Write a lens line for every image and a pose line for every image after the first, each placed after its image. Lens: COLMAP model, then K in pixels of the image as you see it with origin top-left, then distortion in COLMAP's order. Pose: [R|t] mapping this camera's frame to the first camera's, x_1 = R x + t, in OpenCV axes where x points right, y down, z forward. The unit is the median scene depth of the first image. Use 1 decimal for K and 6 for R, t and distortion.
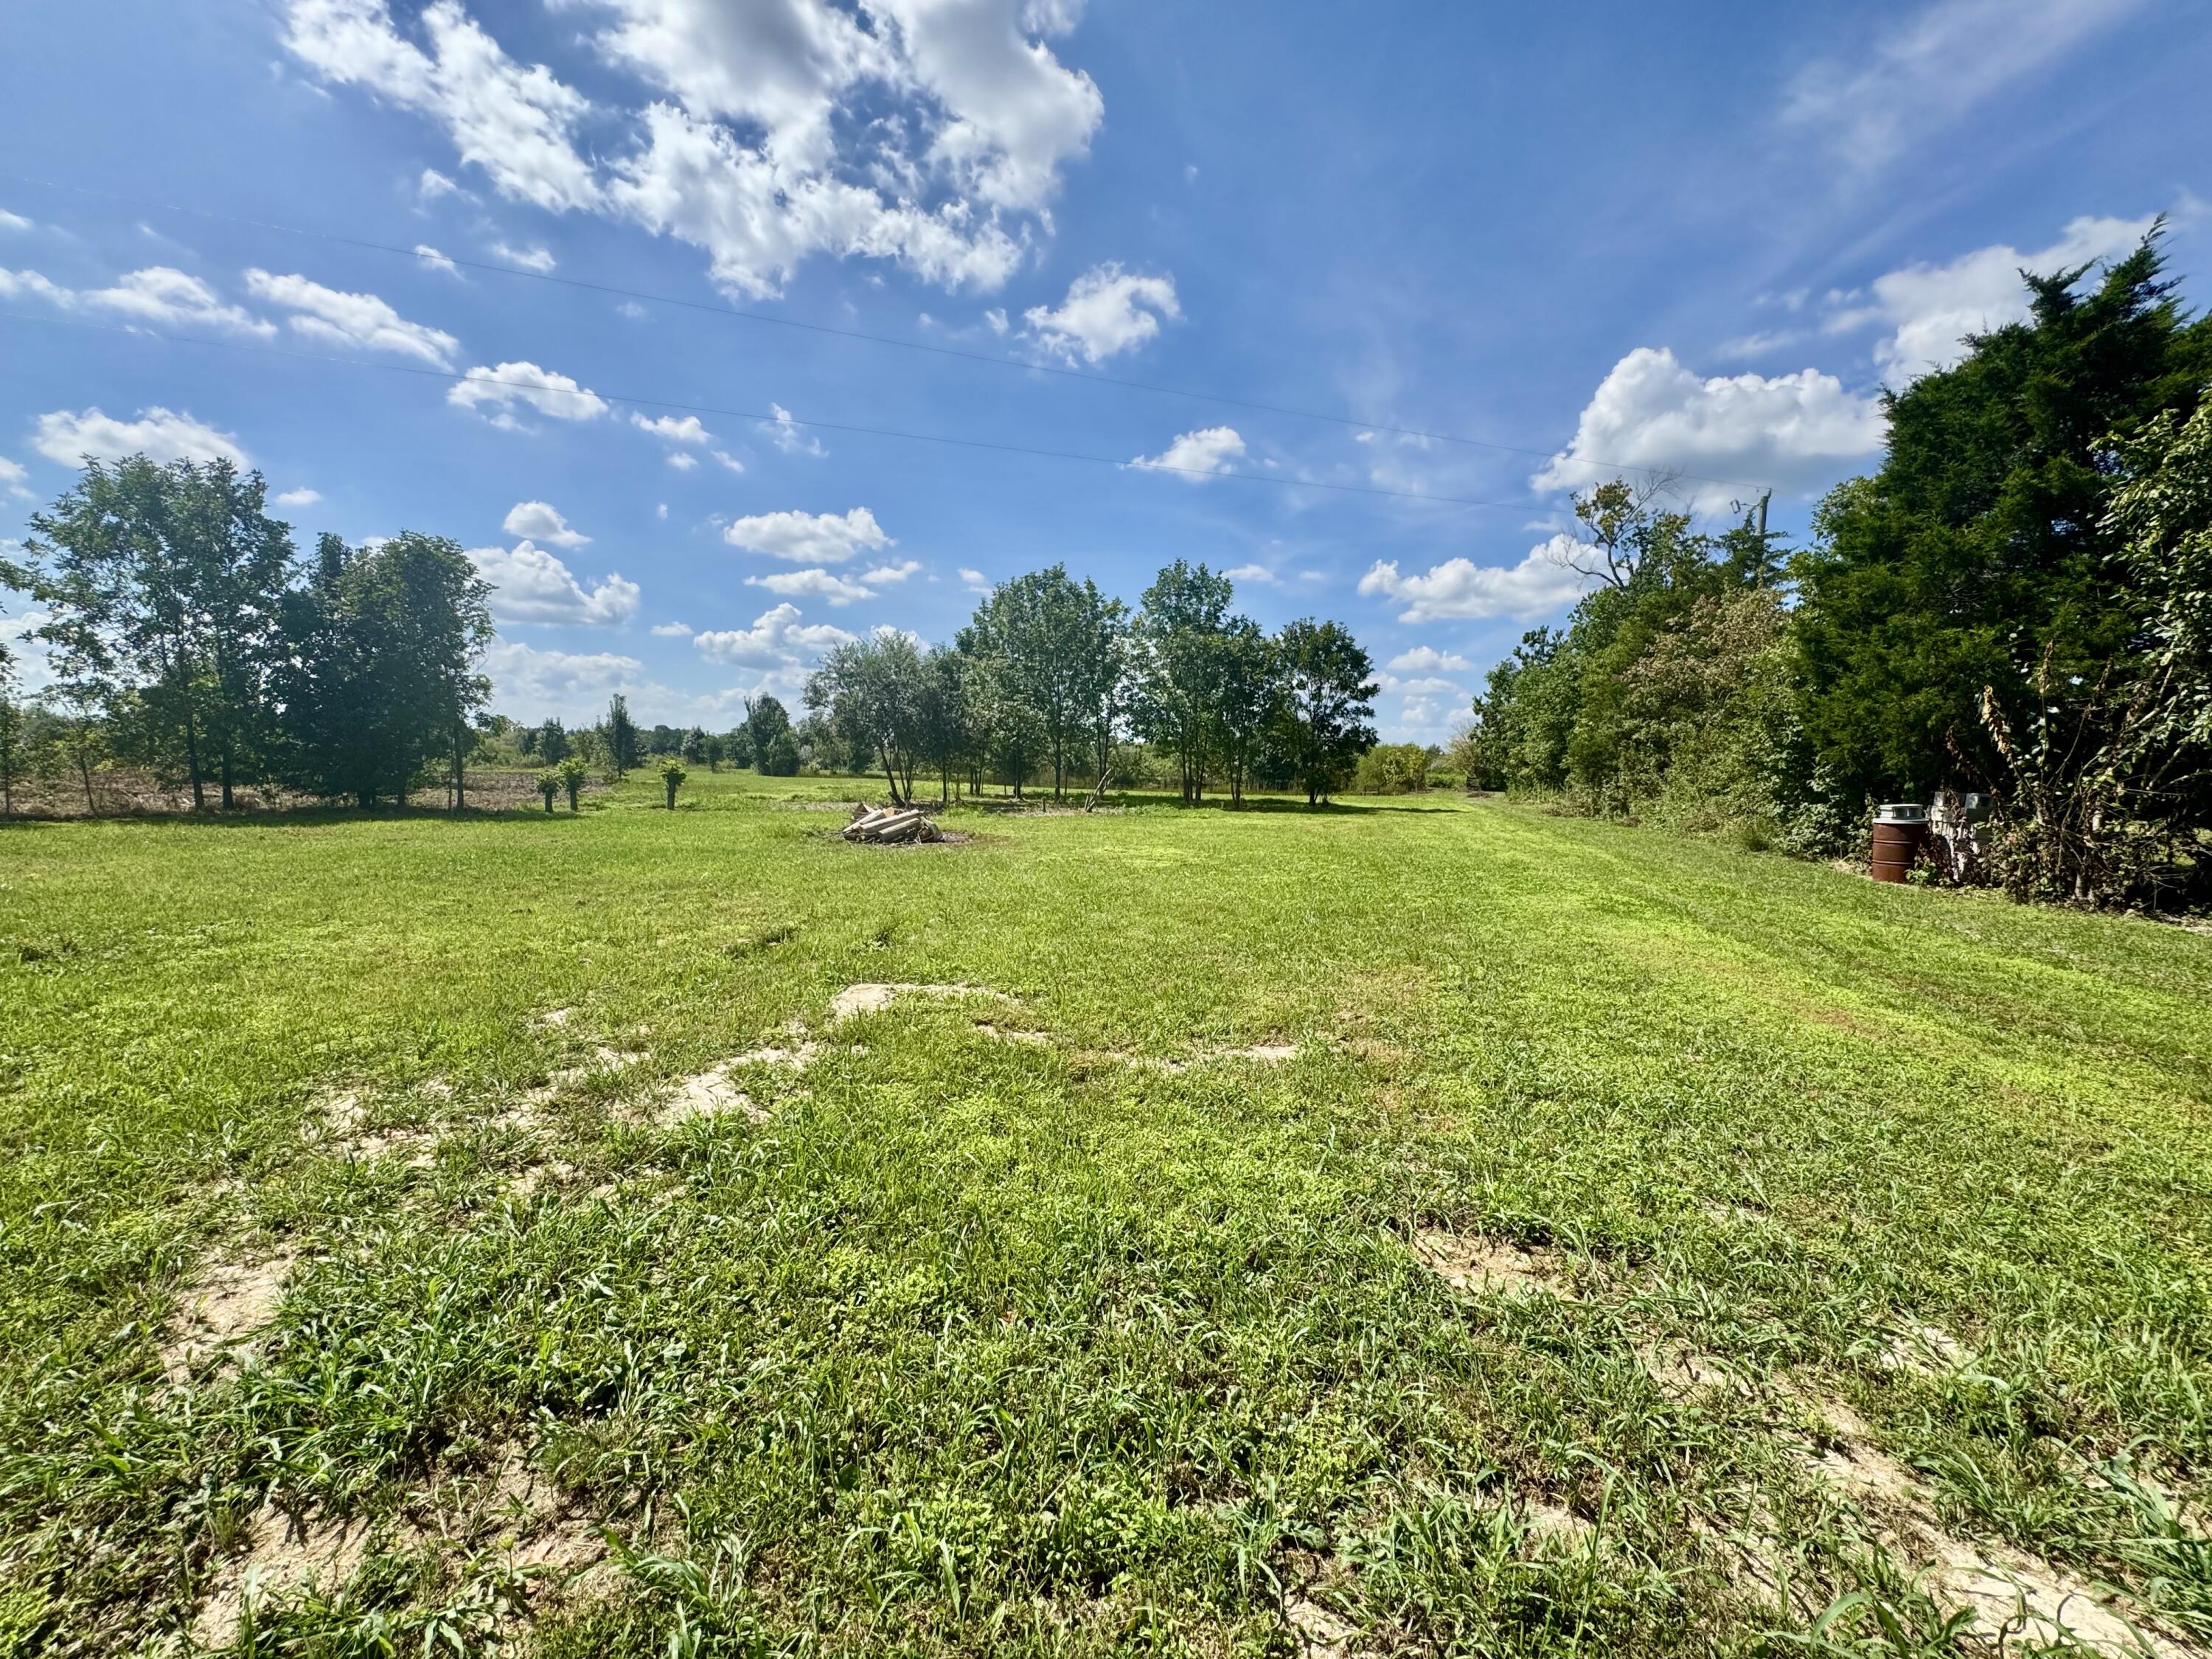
lens RADIAL K [[888.7, 0, 1102.7], [0, 888.7, 830.2], [0, 0, 1]] dist [-0.004483, 0.000692]
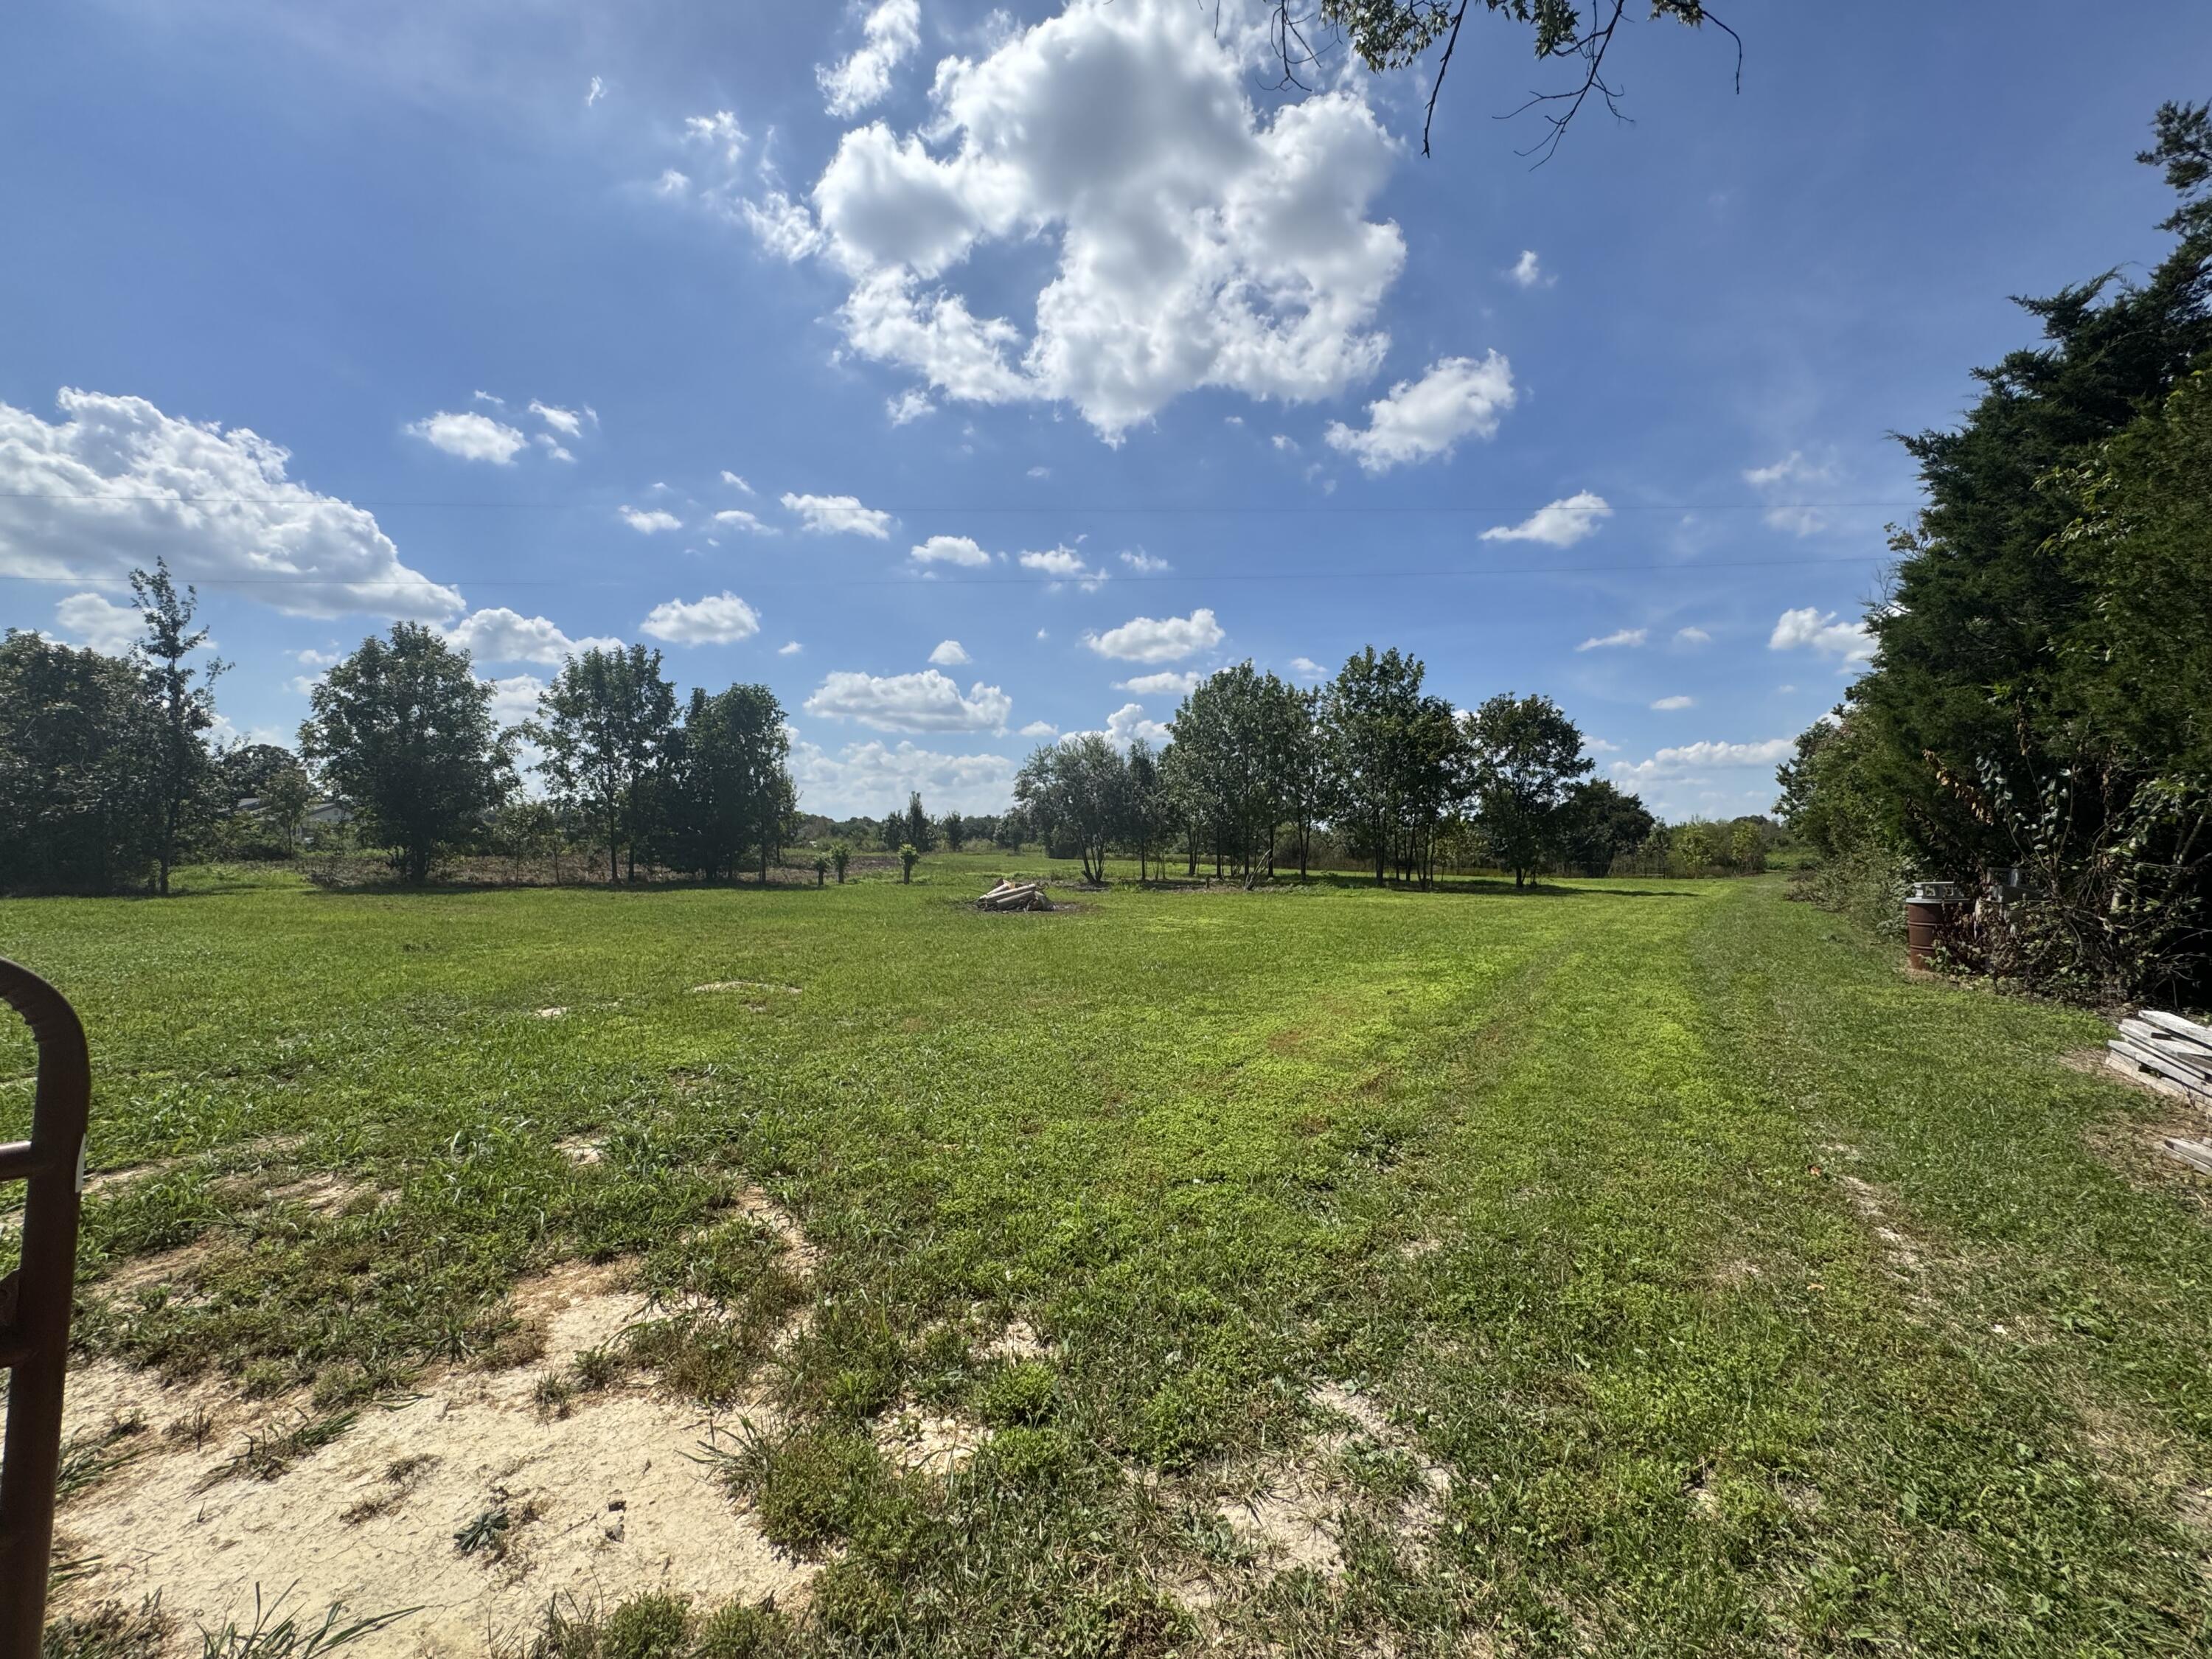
lens RADIAL K [[888.7, 0, 1105.4], [0, 888.7, 825.4], [0, 0, 1]] dist [-0.004483, 0.000692]
pose [[0.926784, -0.016783, -0.375219, 0.298539], [-0.021459, 0.995003, -0.097510, 0.011466], [0.374980, 0.098423, 0.921793, -0.055325]]
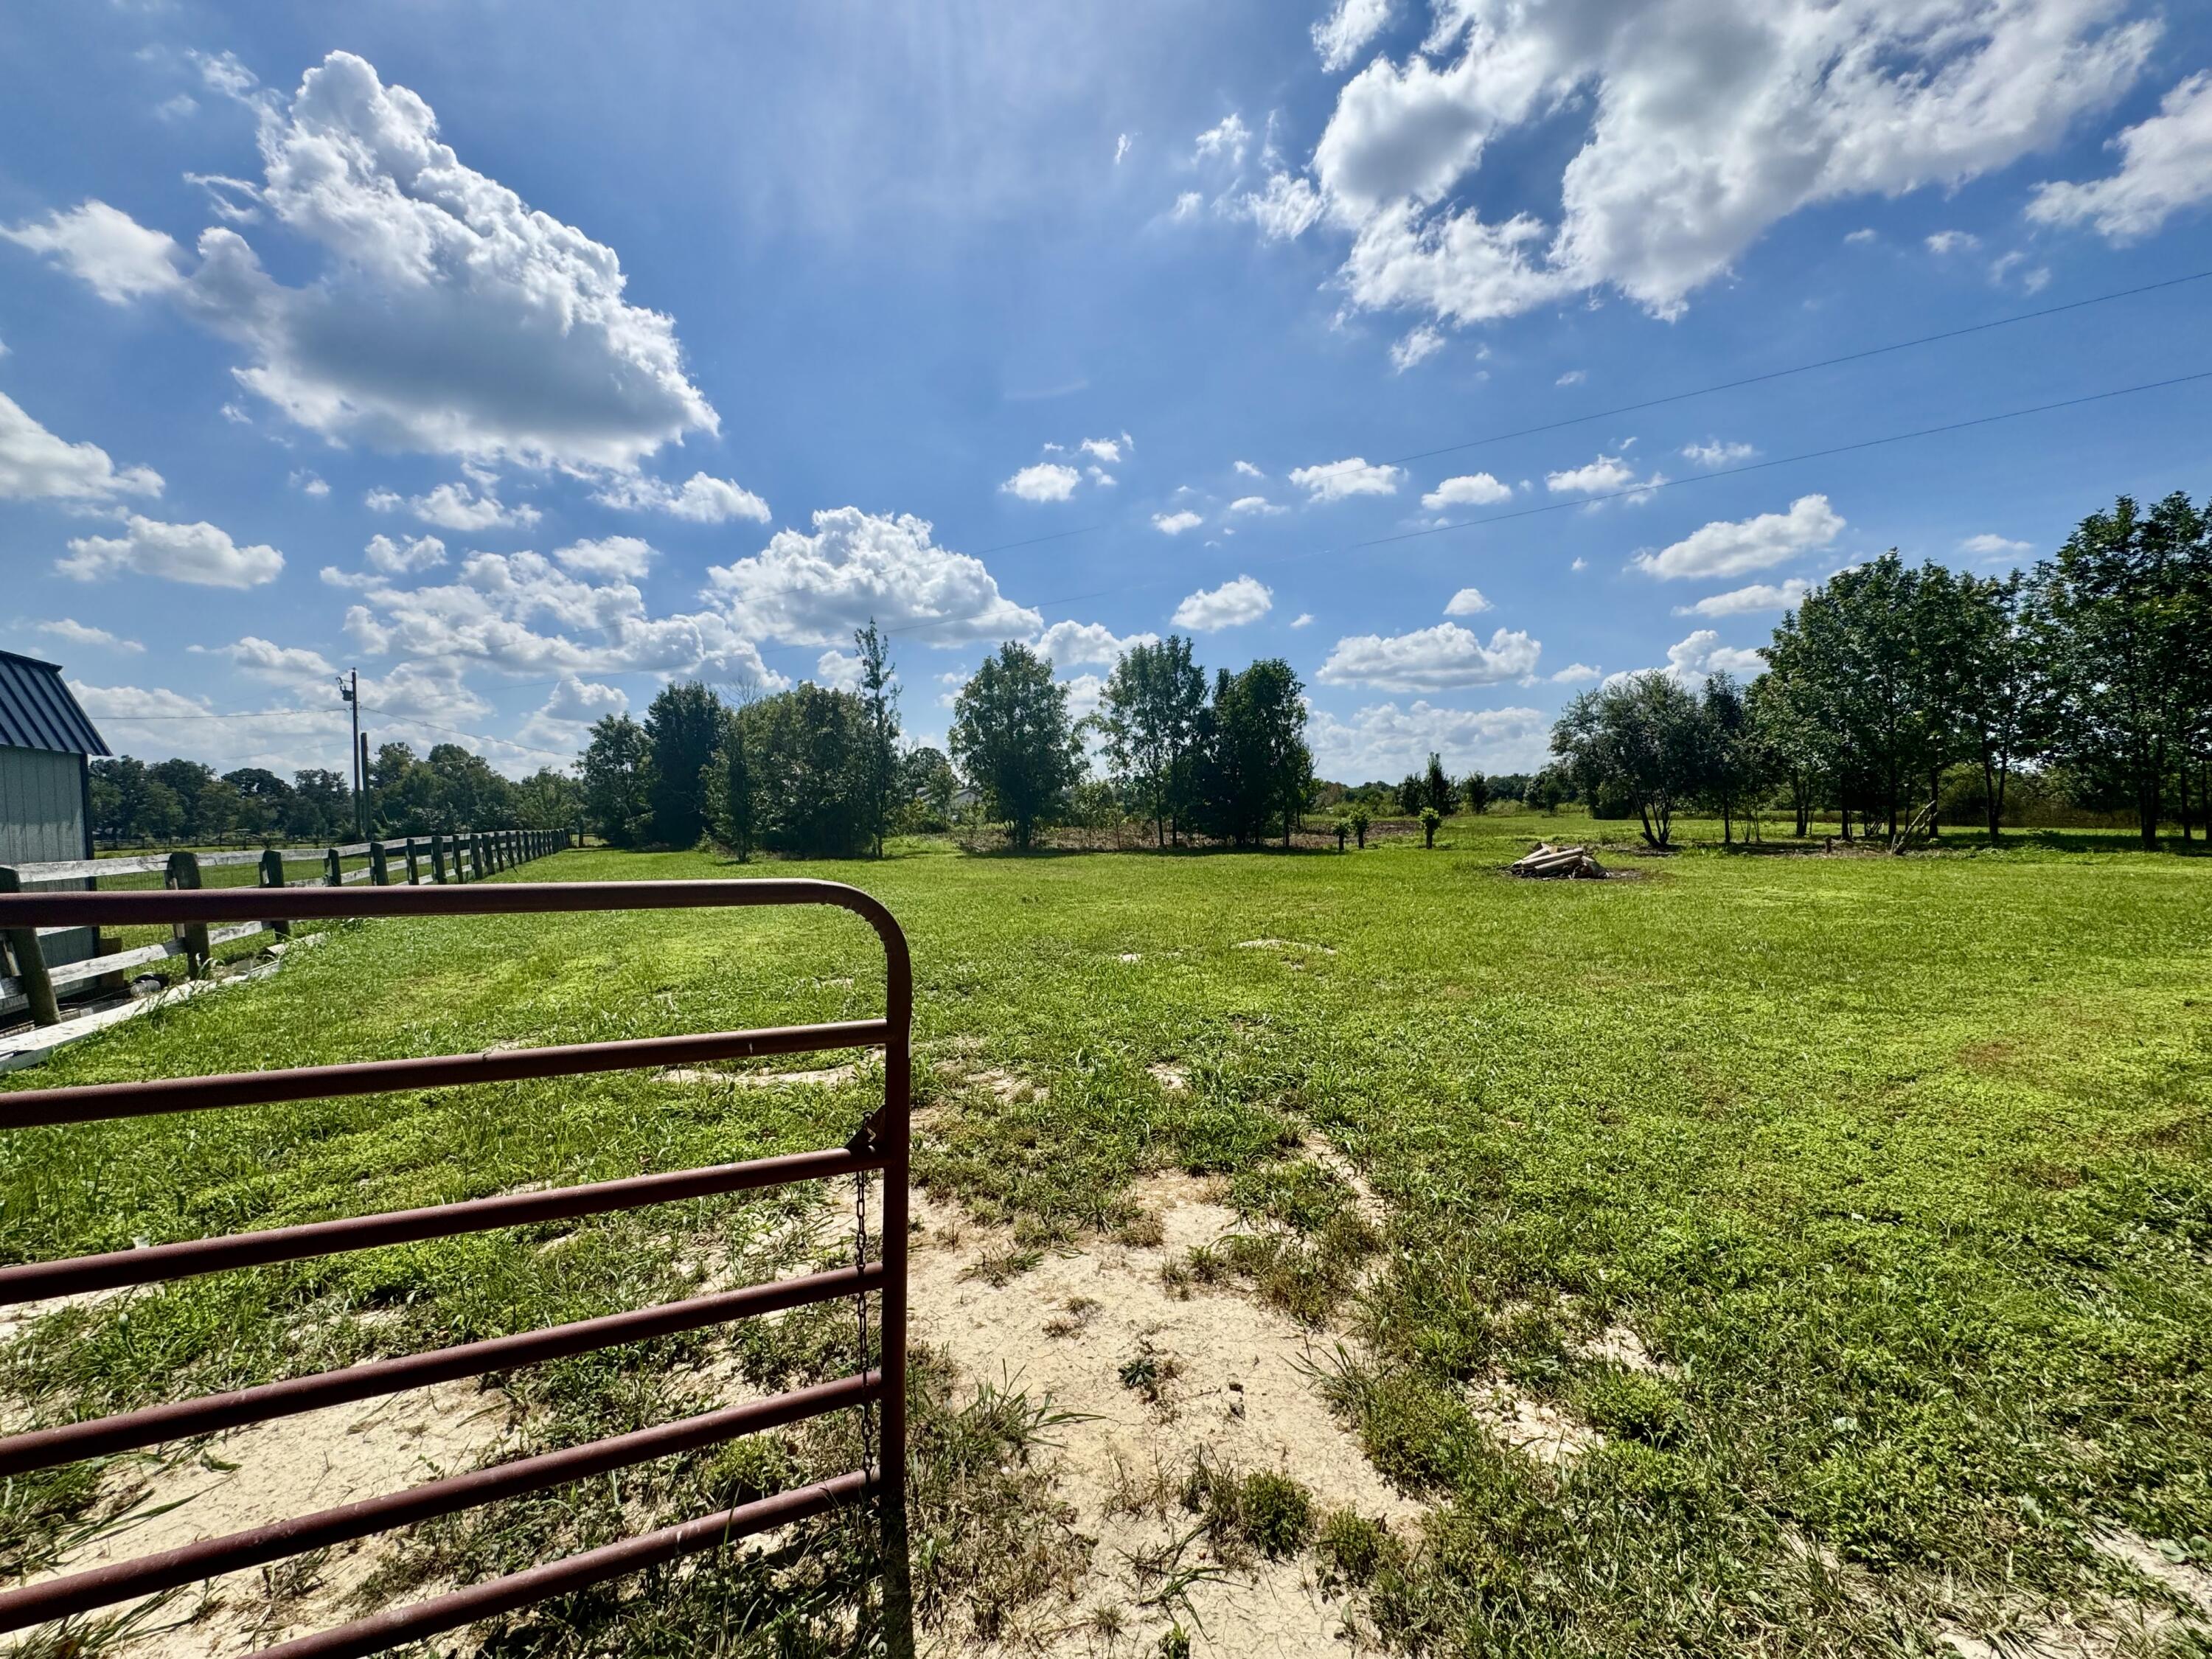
lens RADIAL K [[888.7, 0, 1103.0], [0, 888.7, 822.9], [0, 0, 1]] dist [-0.004483, 0.000692]
pose [[0.581784, -0.019226, -0.813116, 0.291215], [-0.031211, 0.998457, -0.045940, 0.012494], [0.812744, 0.052105, 0.580286, -0.063127]]
